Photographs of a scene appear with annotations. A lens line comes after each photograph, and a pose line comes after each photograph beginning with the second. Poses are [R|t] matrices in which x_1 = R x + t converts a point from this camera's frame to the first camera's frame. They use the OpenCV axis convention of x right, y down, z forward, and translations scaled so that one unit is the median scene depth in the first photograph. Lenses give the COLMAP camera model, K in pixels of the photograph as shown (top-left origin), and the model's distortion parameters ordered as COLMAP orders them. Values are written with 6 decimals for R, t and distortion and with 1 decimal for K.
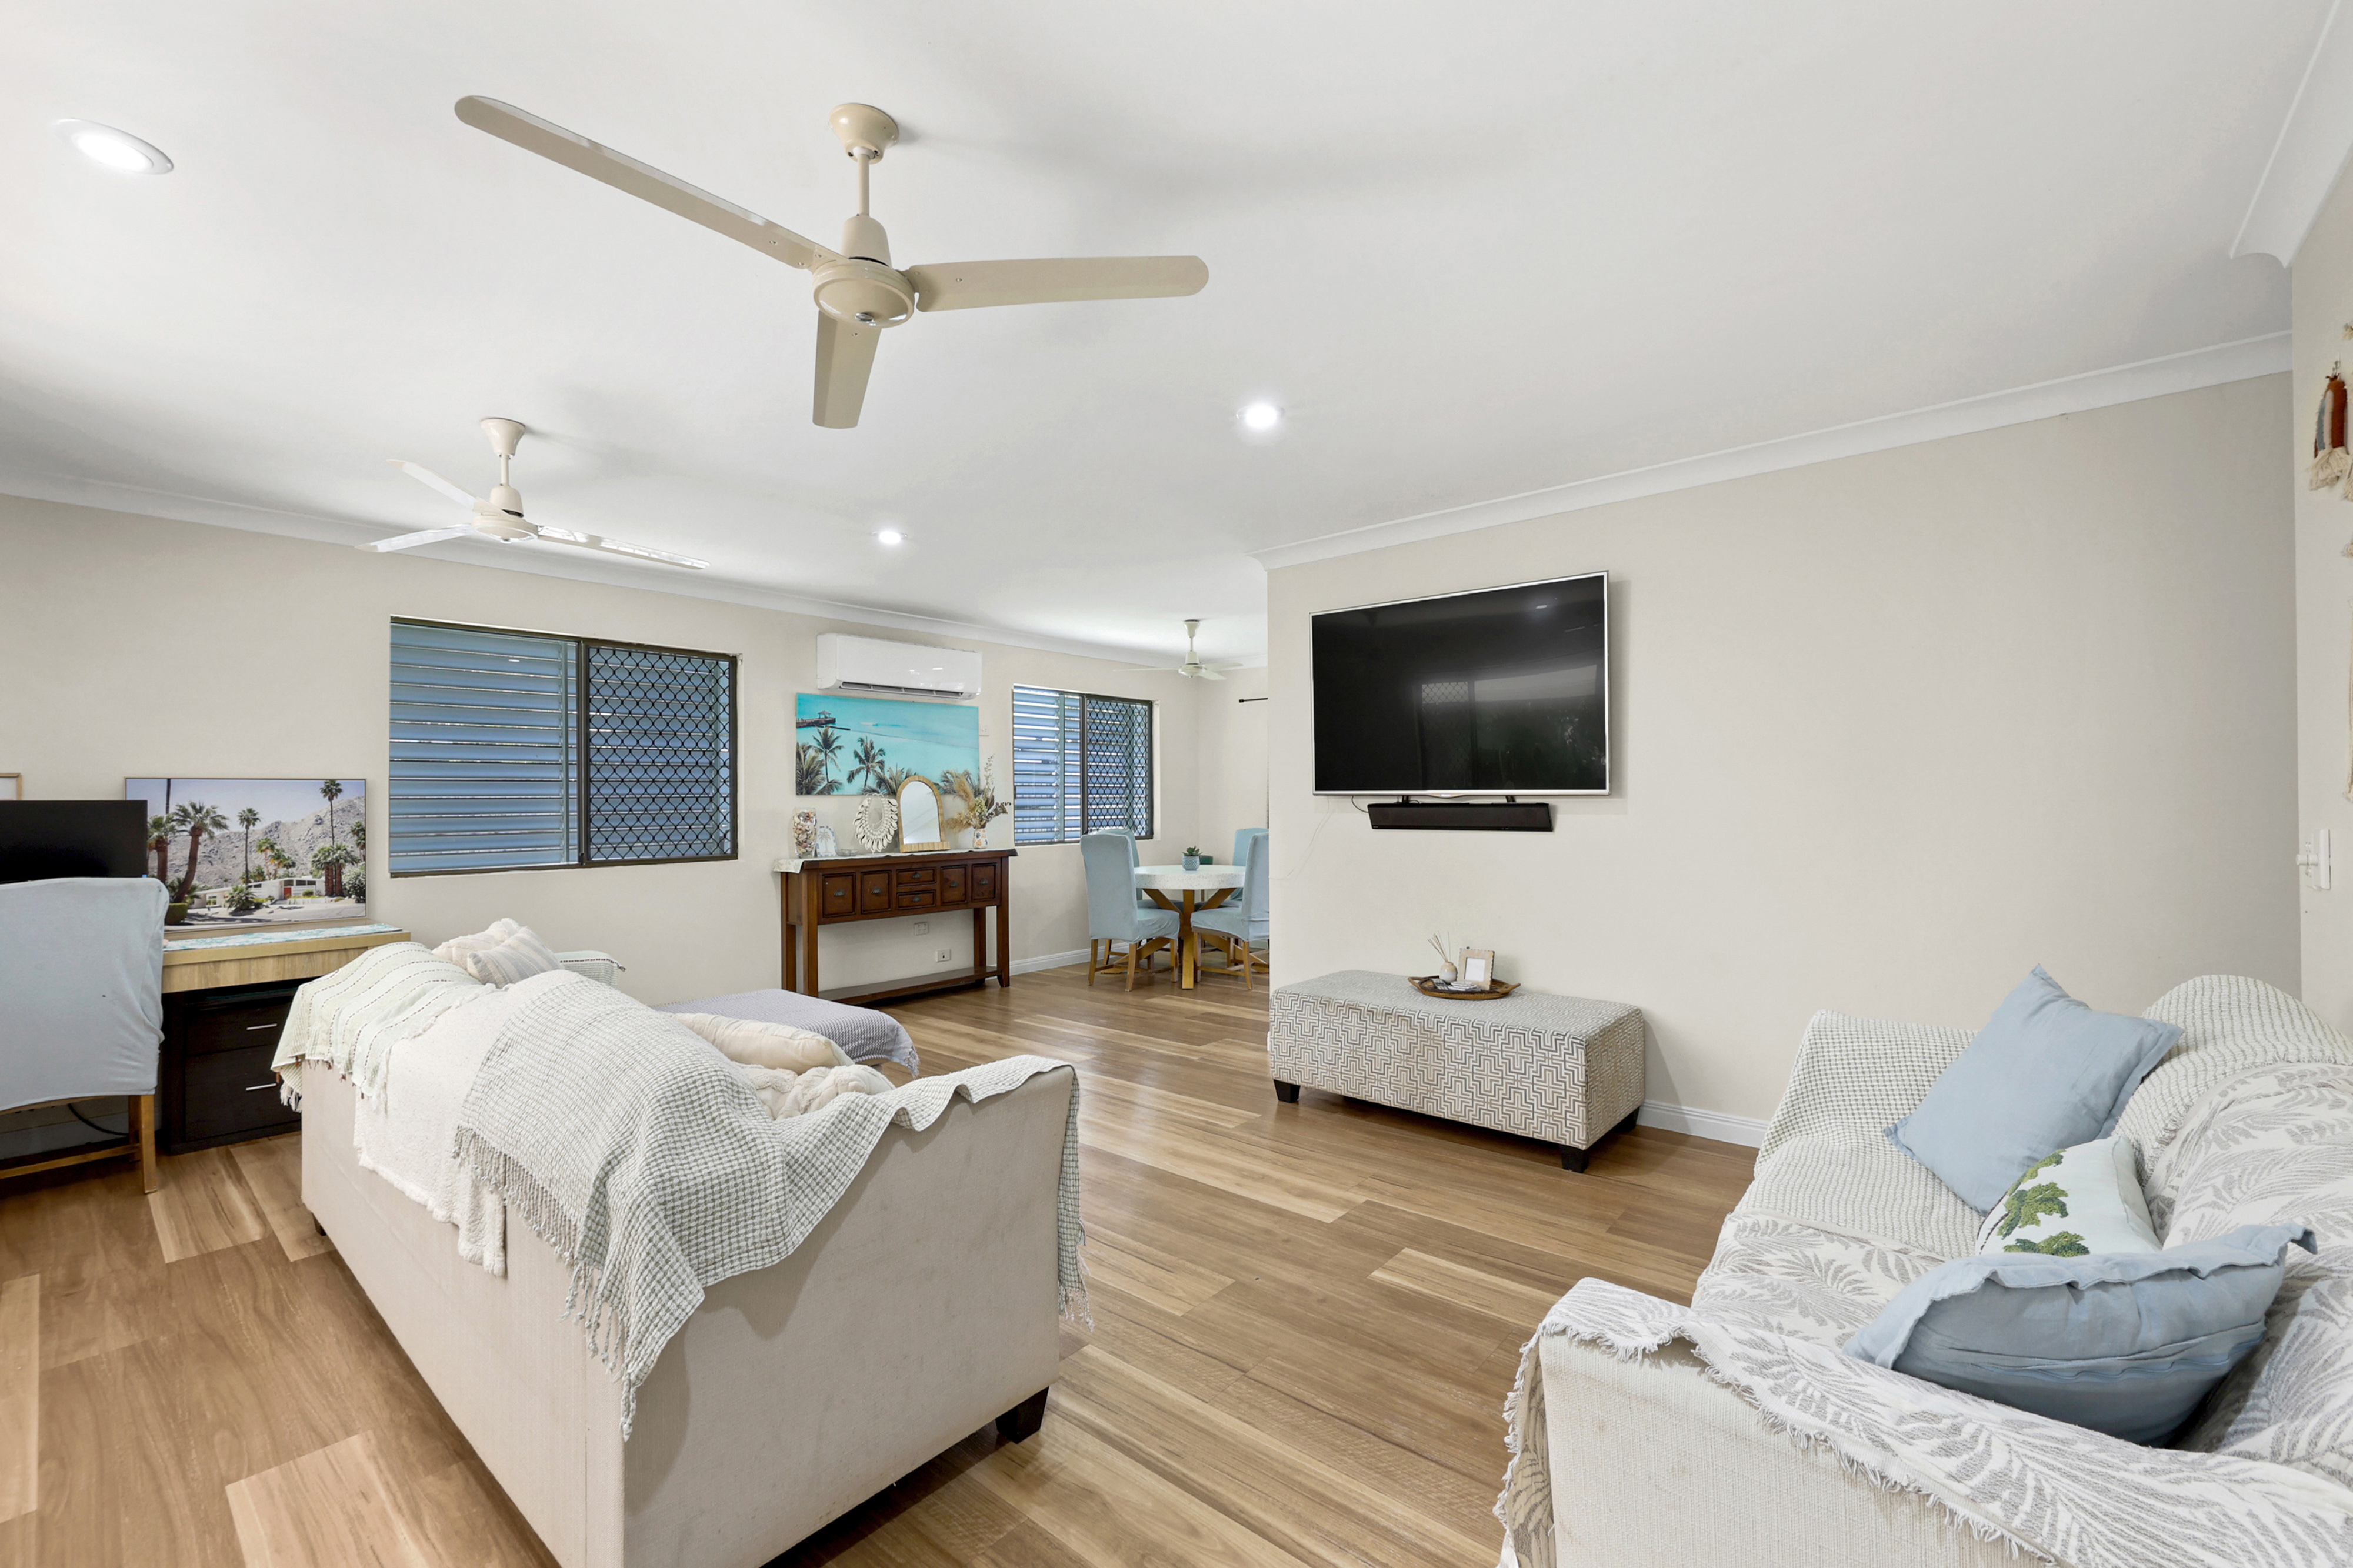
lens RADIAL K [[979.9, 0, 1219.0], [0, 979.9, 791.2], [0, 0, 1]] dist [-0.000033, -0.000217]
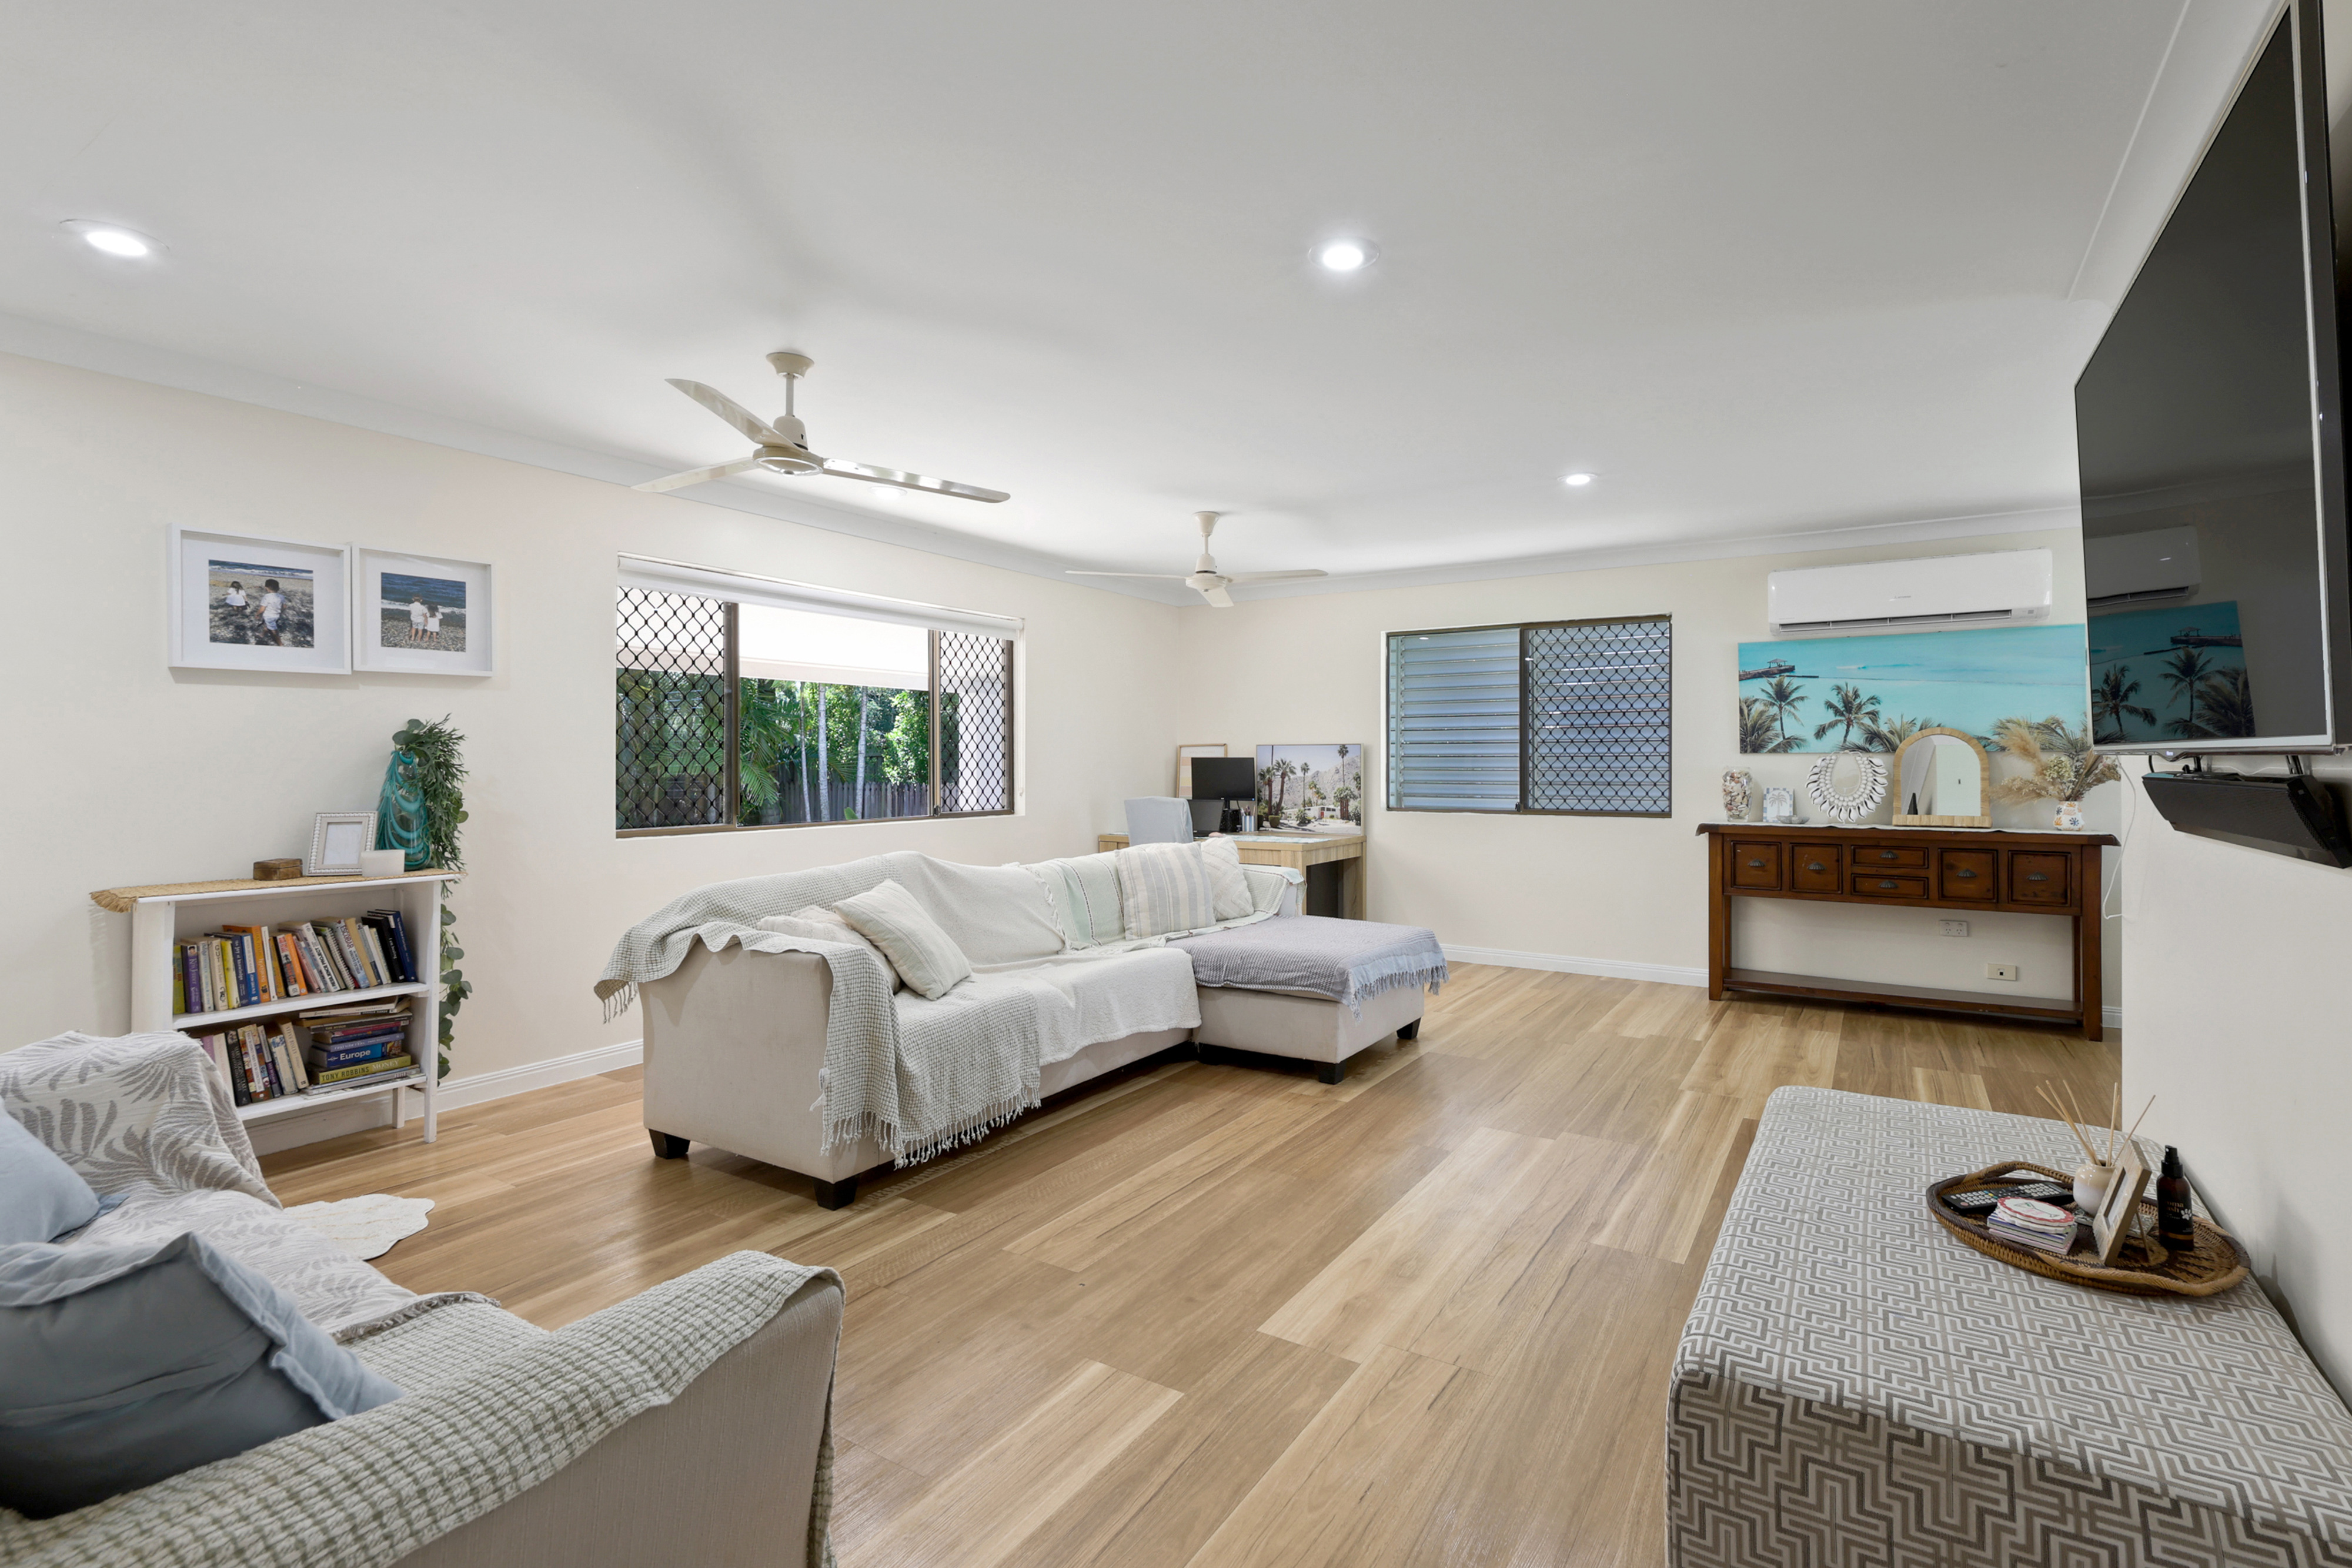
lens RADIAL K [[892.1, 0, 1178.7], [0, 892.1, 774.1], [0, 0, 1]] dist [0.000804, 0.000027]
pose [[0.207548, 0.021997, -0.977977, 0.428920], [0.007423, 0.999683, 0.024061, -0.000886], [0.978197, -0.012254, 0.207319, 0.454287]]
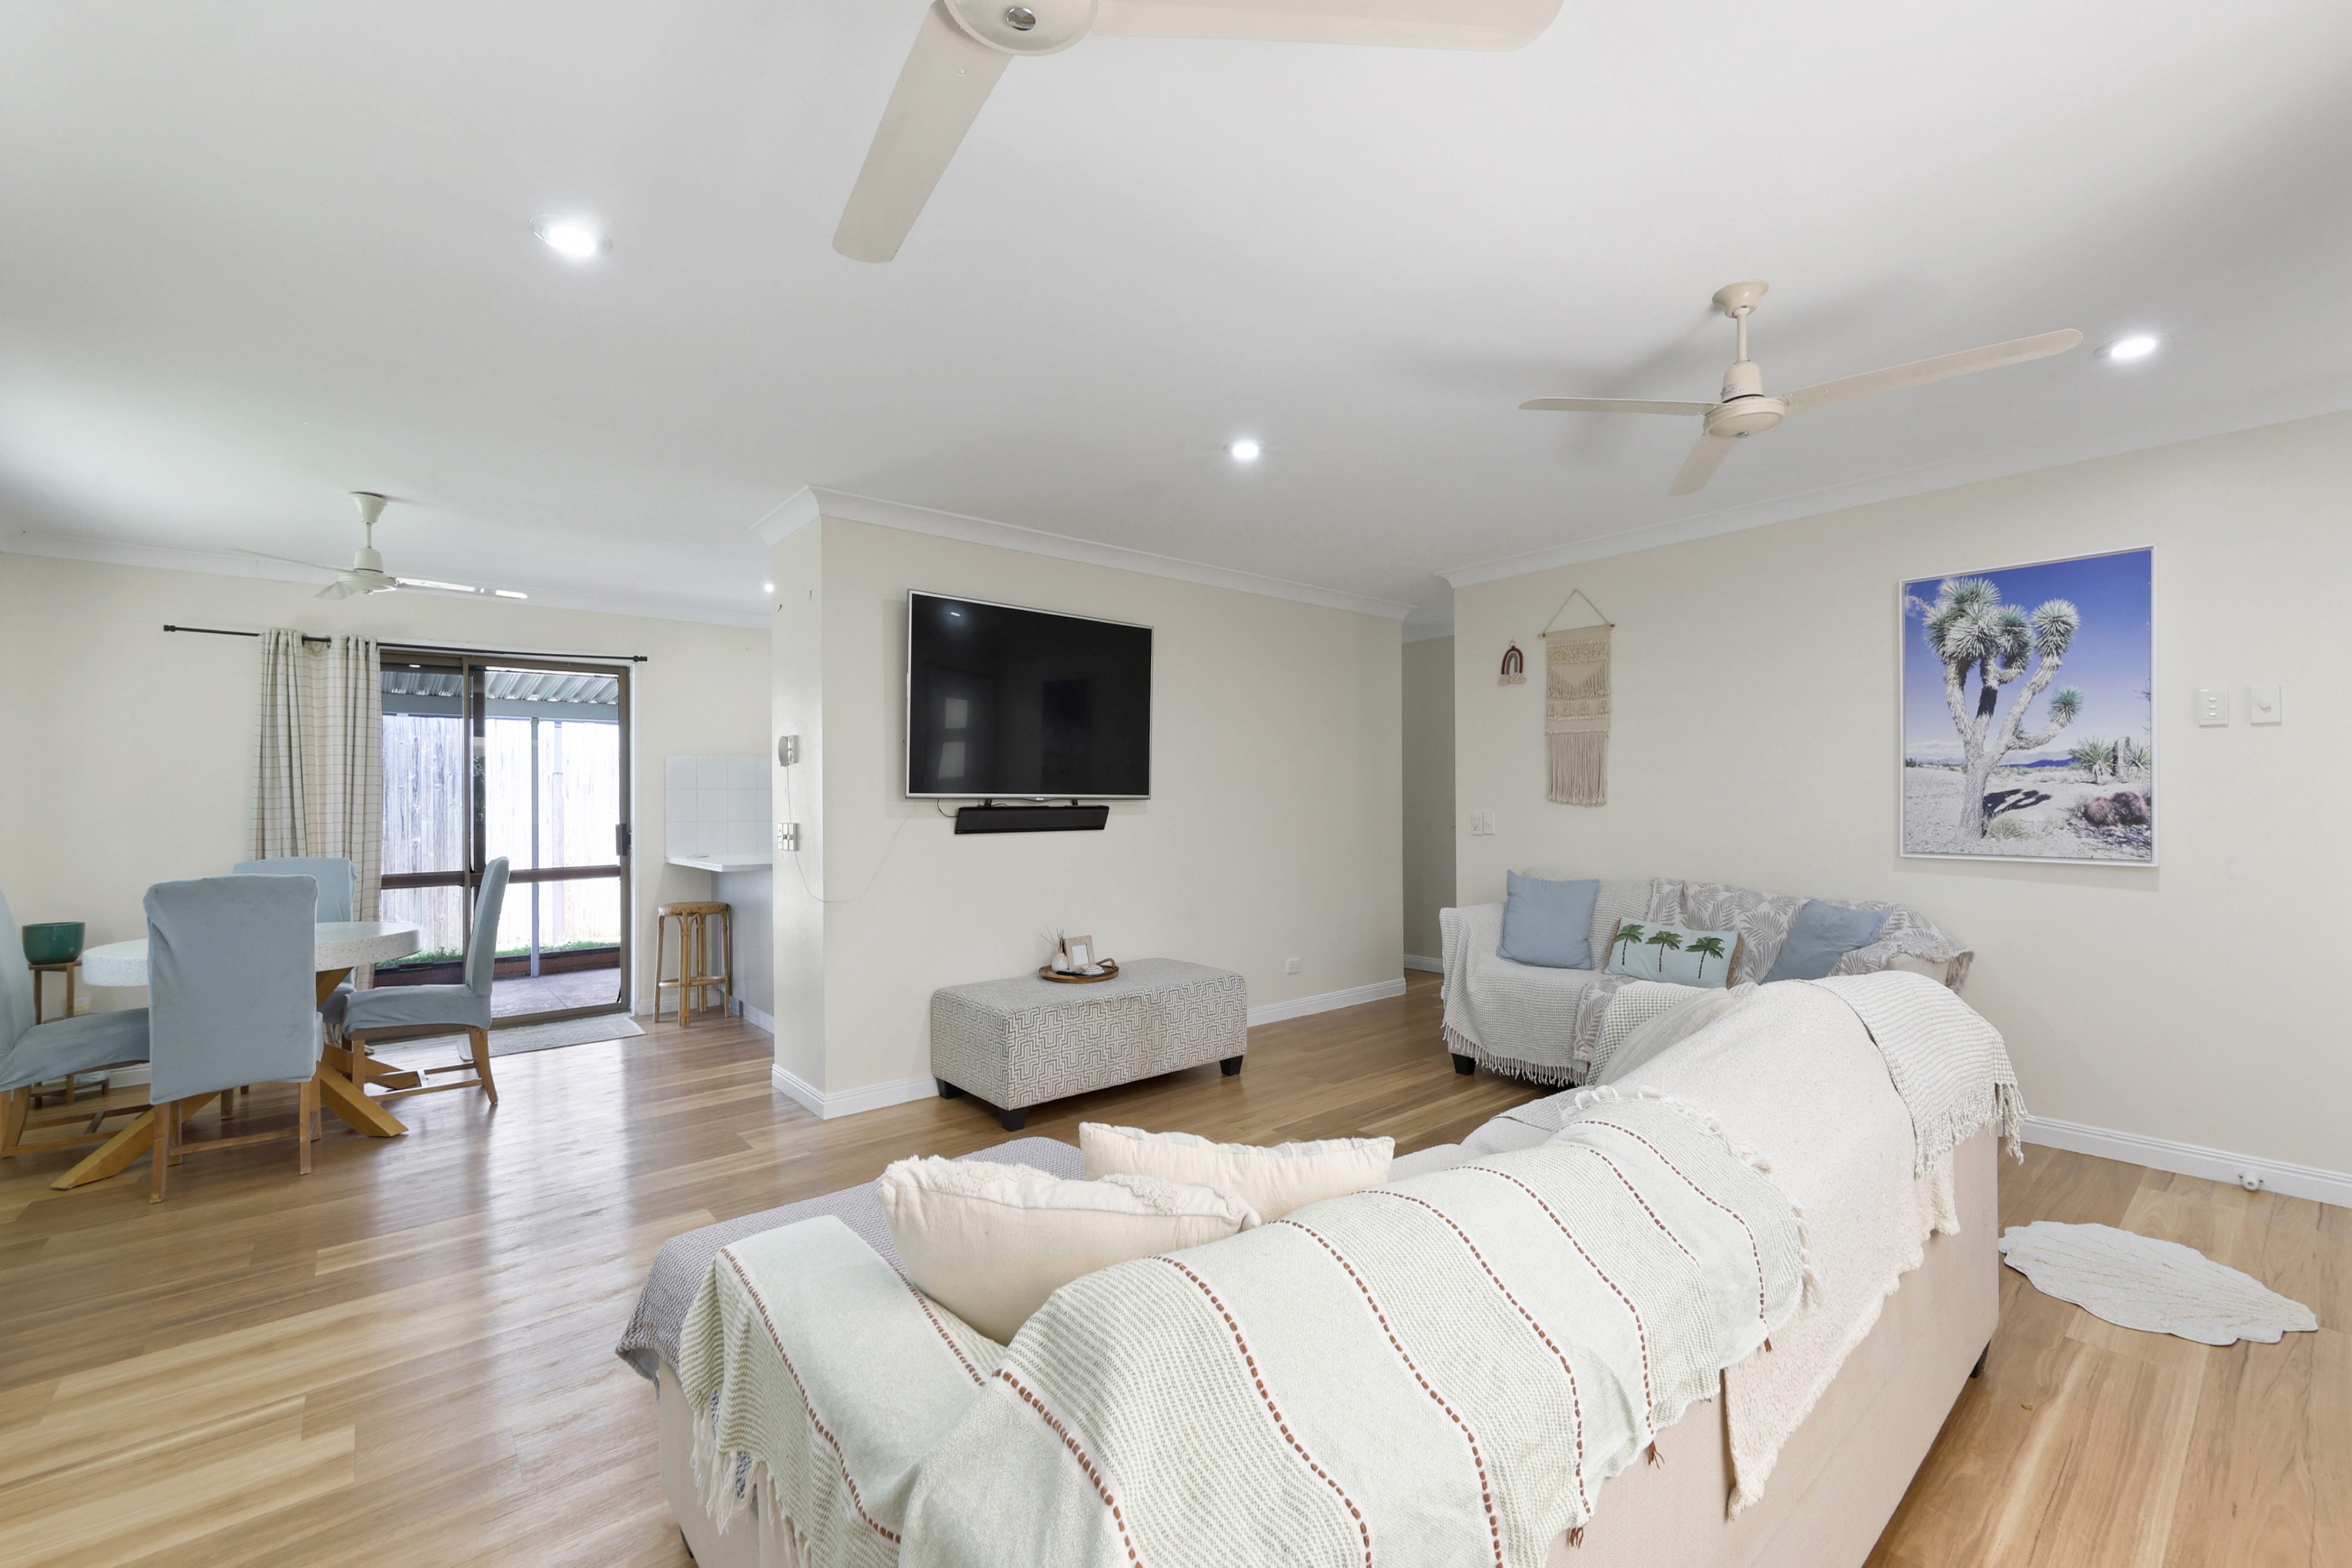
lens RADIAL K [[992.6, 0, 1165.1], [0, 992.6, 775.6], [0, 0, 1]] dist [0.000497, 0.000018]
pose [[0.170465, 0.025534, 0.985033, -0.649755], [-0.006391, 0.999672, -0.024808, 0.003792], [-0.985343, -0.002066, 0.170572, 0.543279]]
